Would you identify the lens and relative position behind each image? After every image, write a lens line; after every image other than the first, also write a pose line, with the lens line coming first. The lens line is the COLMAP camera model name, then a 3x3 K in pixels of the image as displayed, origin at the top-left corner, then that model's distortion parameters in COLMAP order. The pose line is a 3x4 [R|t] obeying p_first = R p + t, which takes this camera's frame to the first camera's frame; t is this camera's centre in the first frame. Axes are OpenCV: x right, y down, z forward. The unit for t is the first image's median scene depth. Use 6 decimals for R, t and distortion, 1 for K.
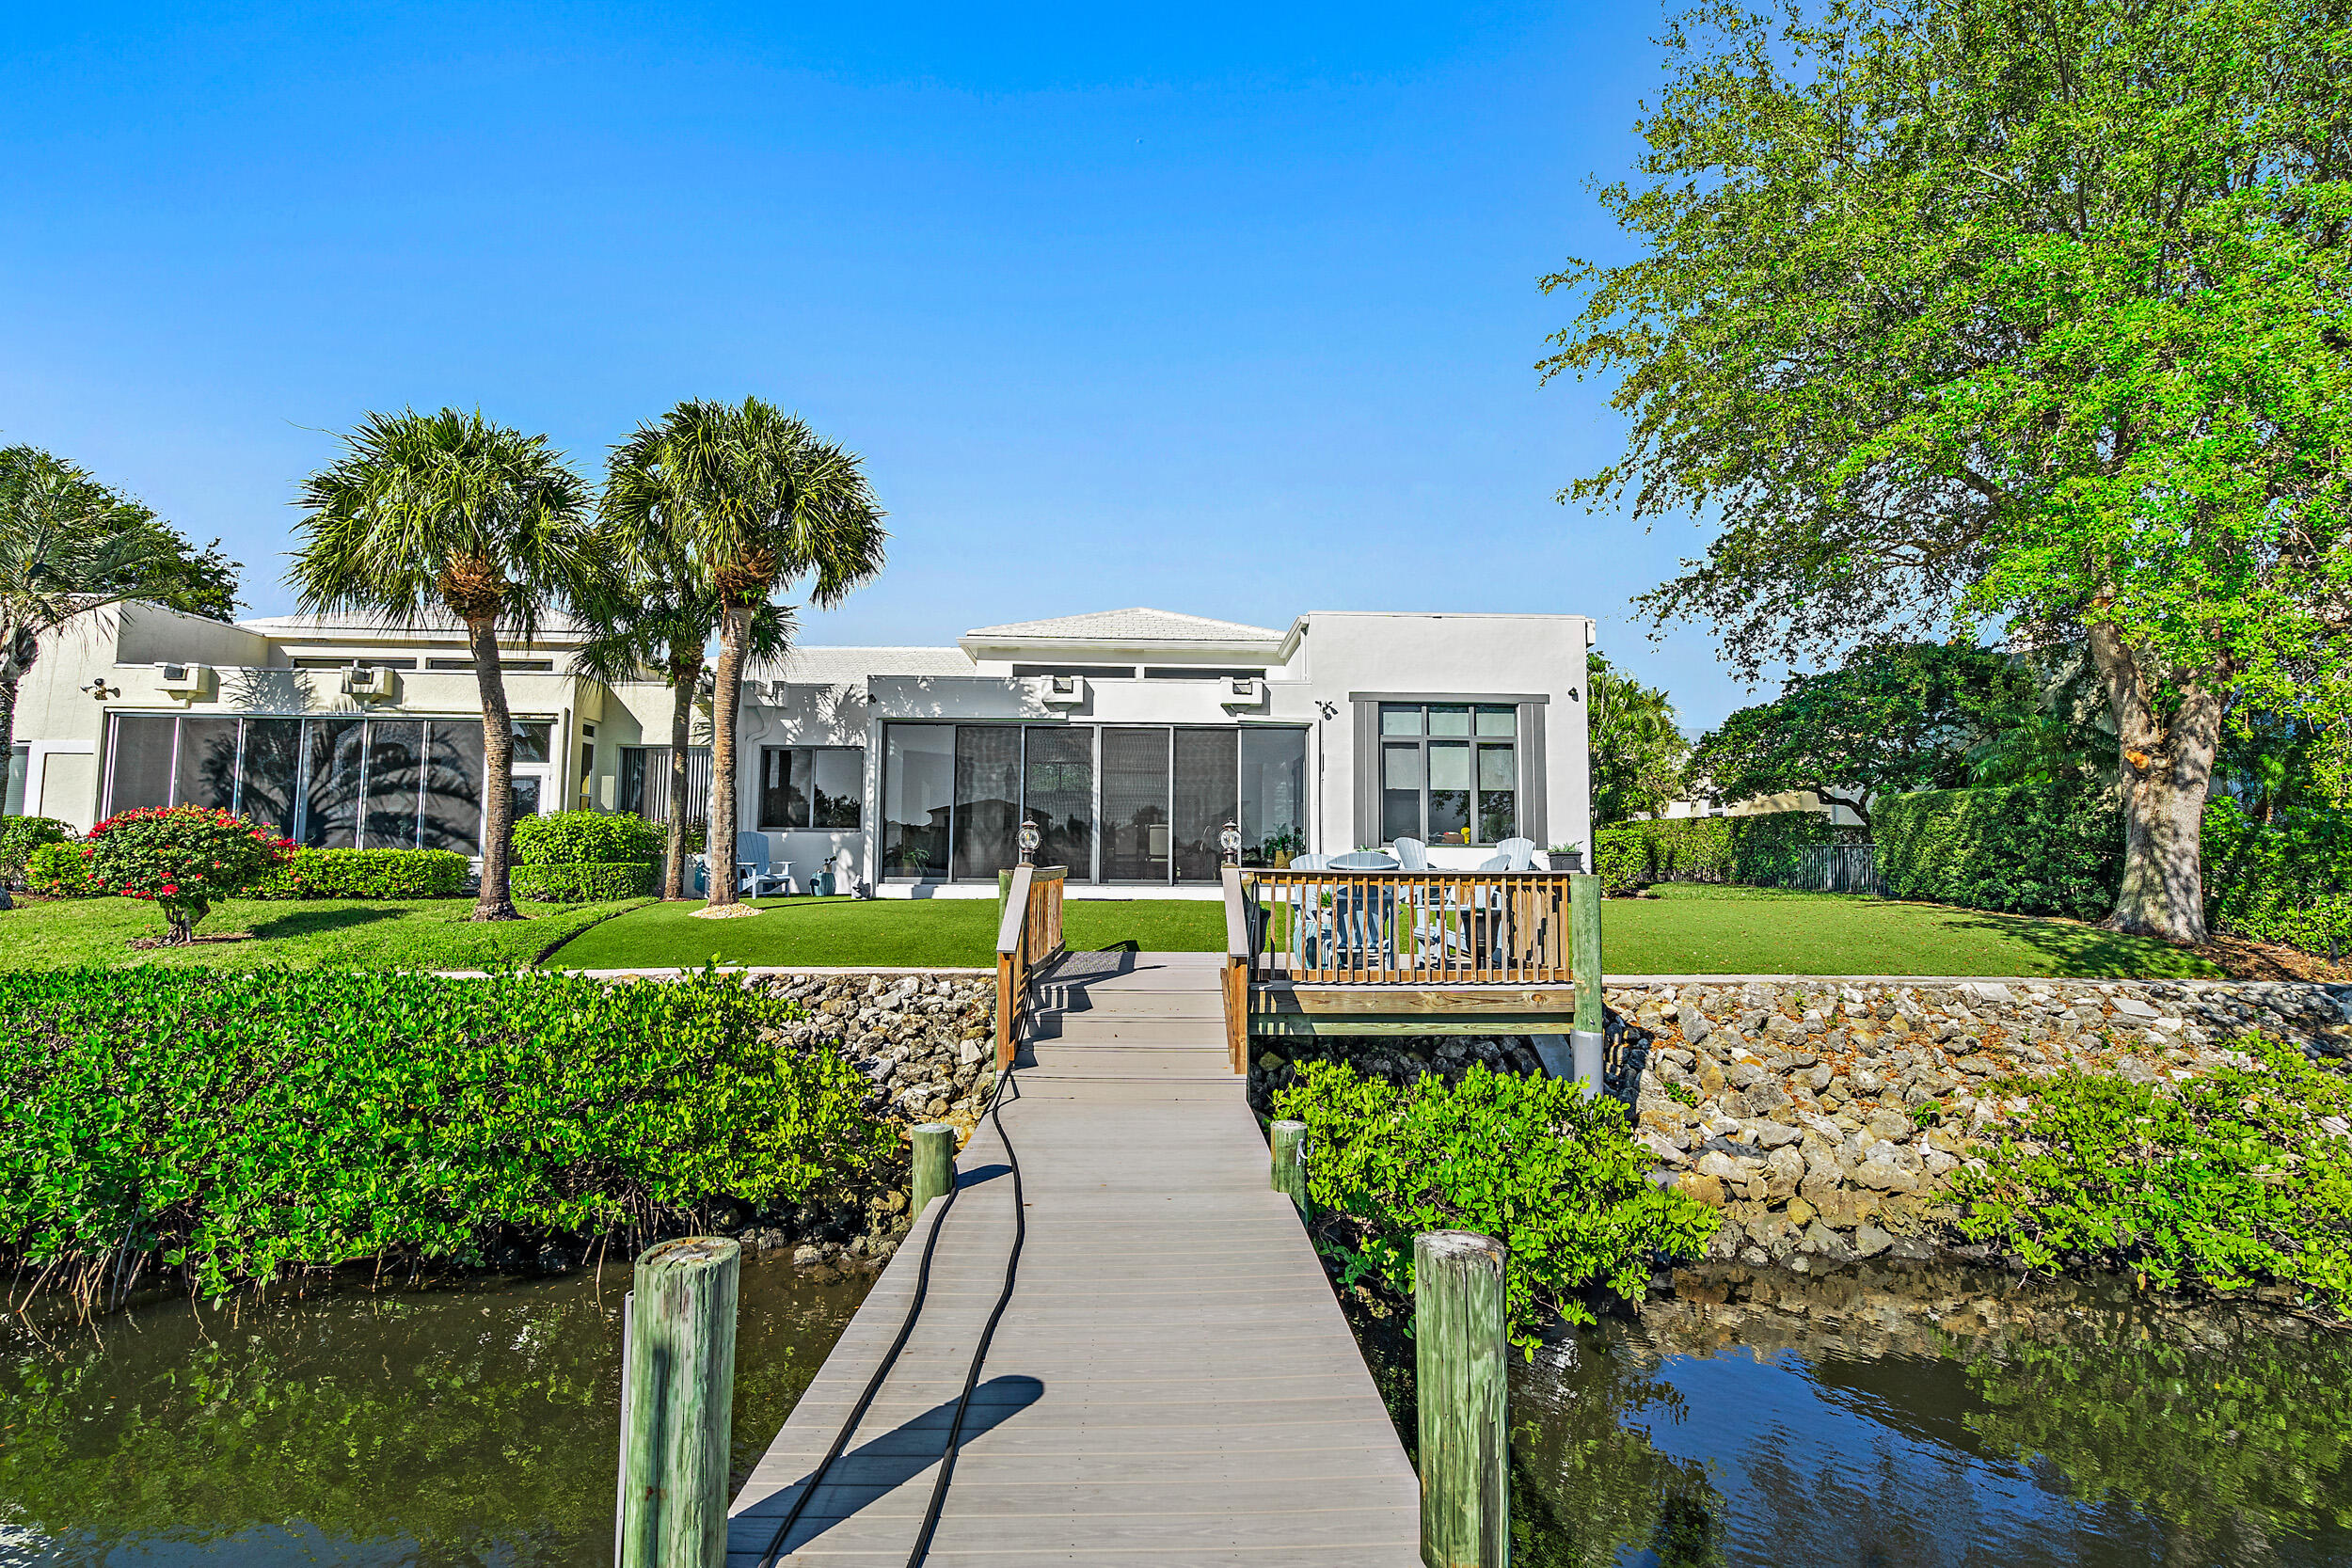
lens RADIAL K [[1081.2, 0, 1174.1], [0, 1081.2, 766.0], [0, 0, 1]] dist [0.001091, 0.000458]
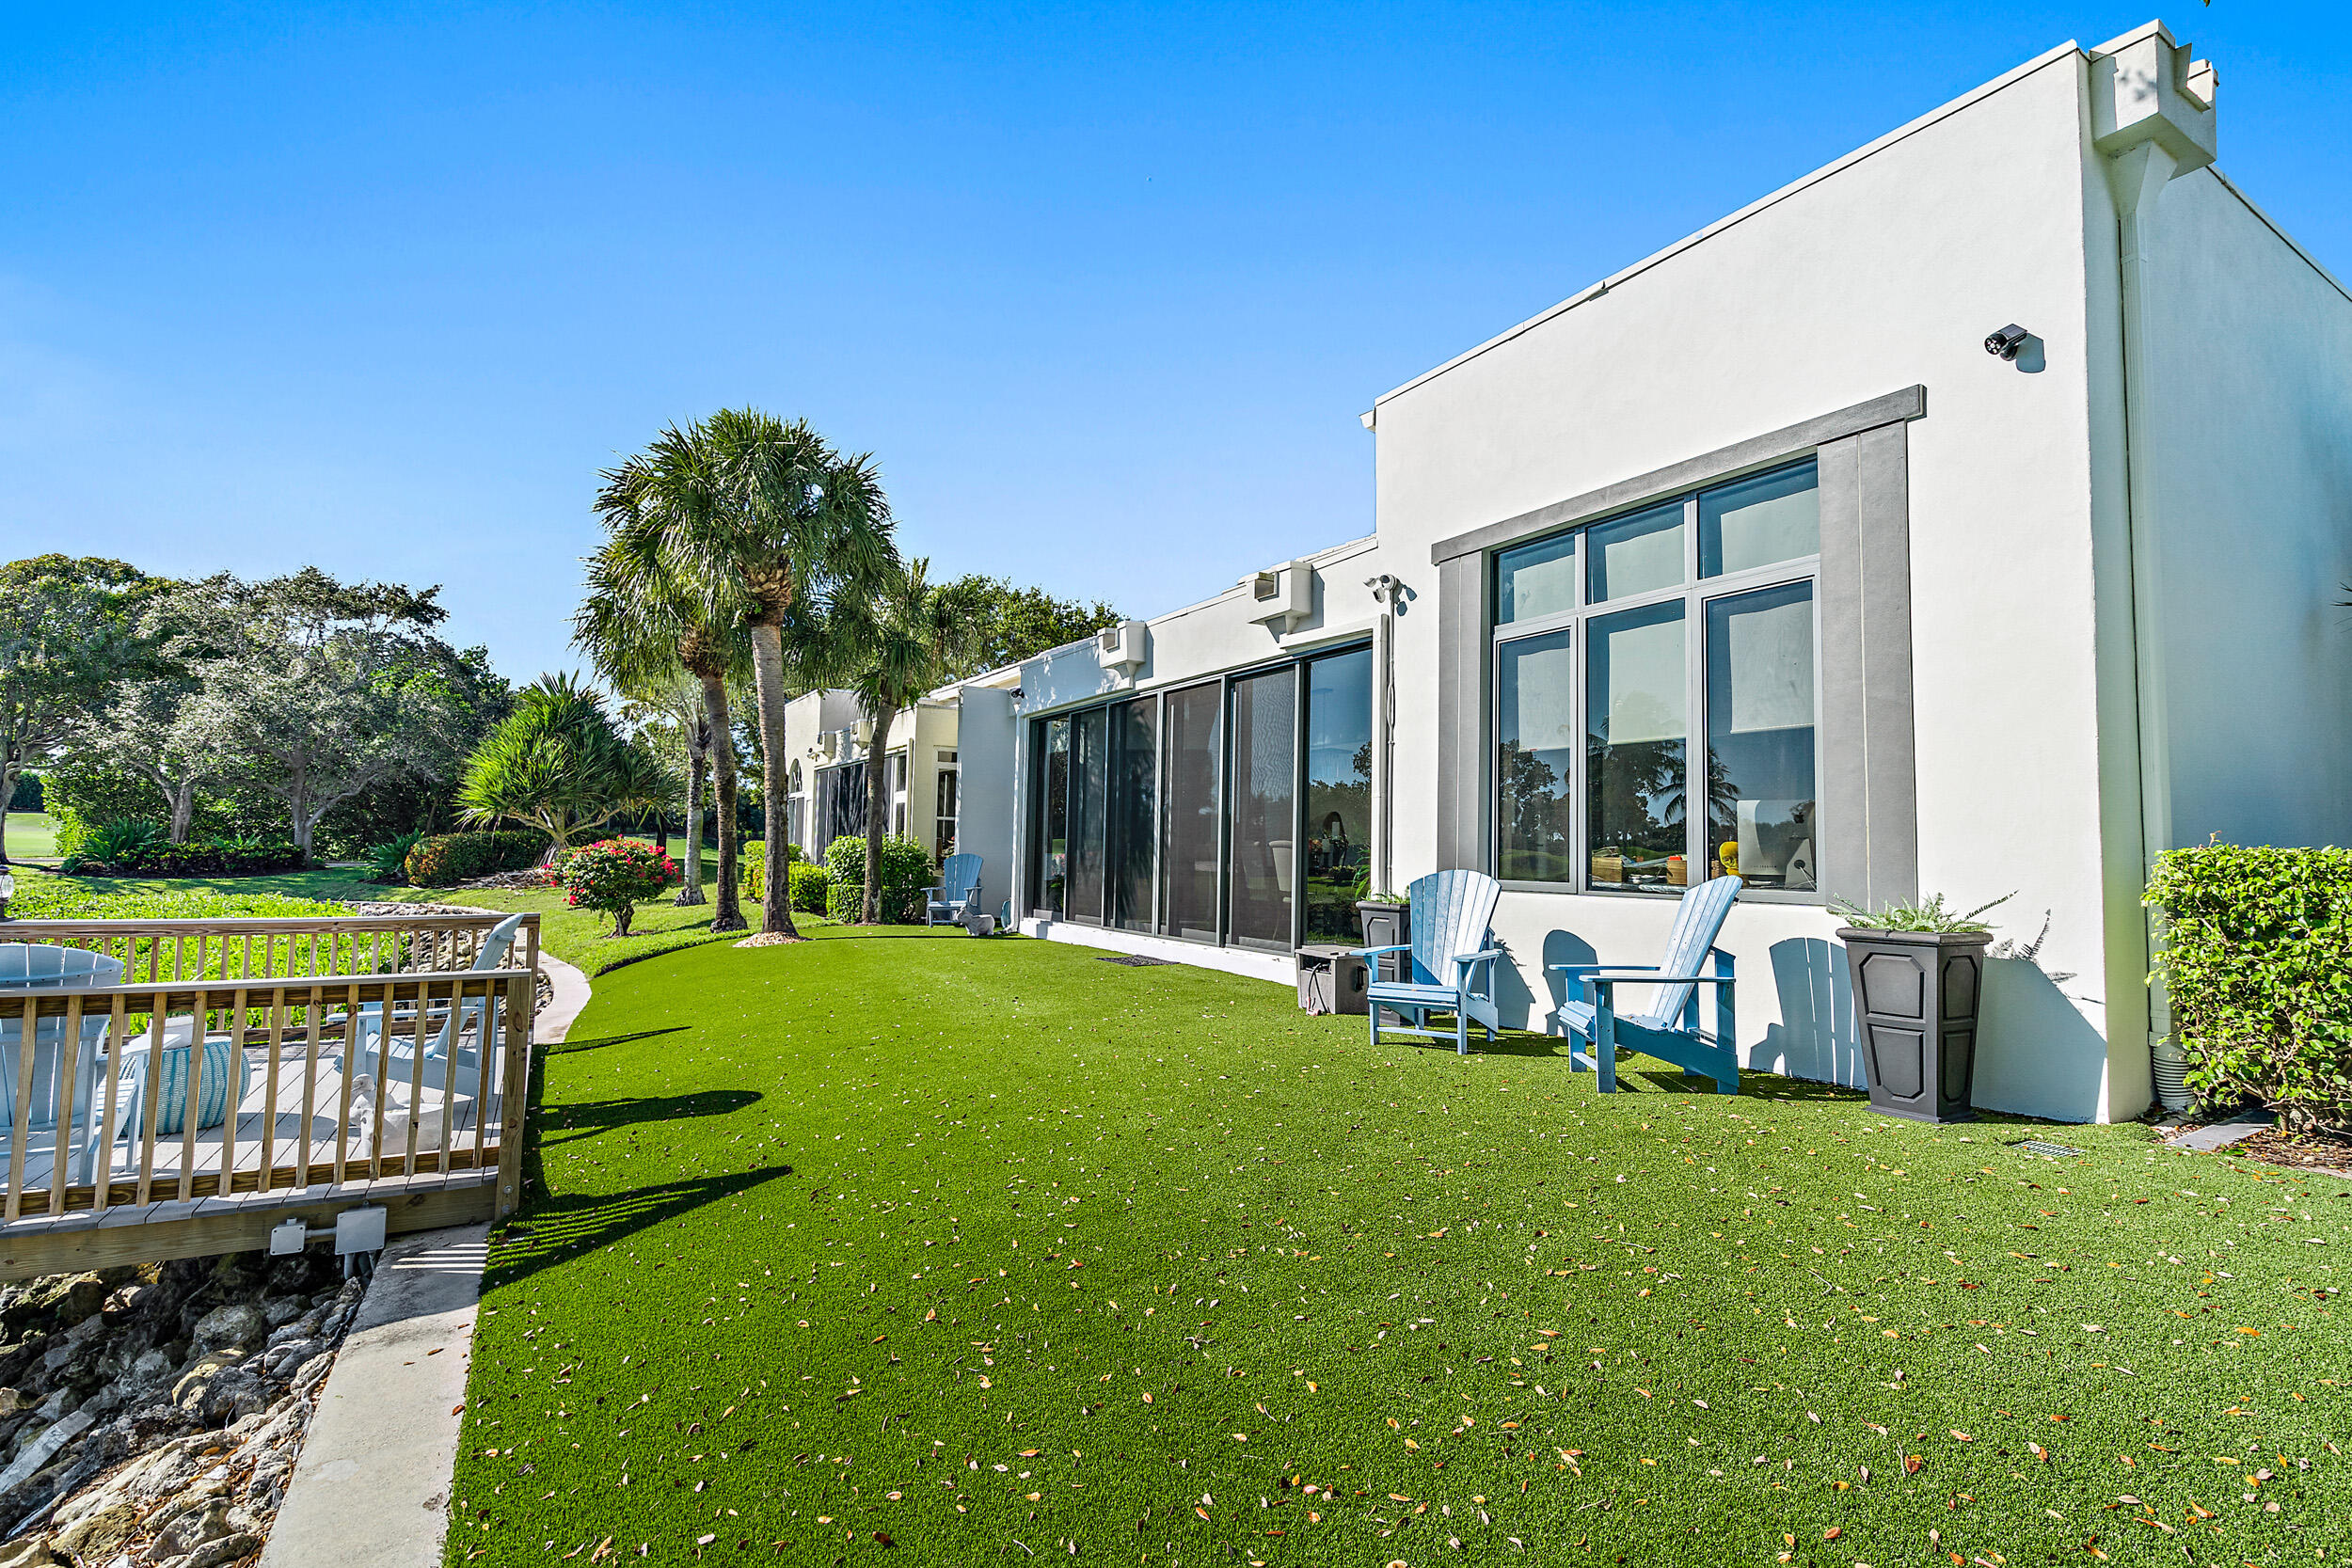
lens RADIAL K [[1081.2, 0, 1174.1], [0, 1081.2, 766.0], [0, 0, 1]] dist [0.001091, 0.000458]
pose [[0.493567, -0.068097, -0.867038, 0.495810], [0.072371, 0.996688, -0.037082, 0.032848], [0.866691, -0.044446, 0.496861, 0.678673]]
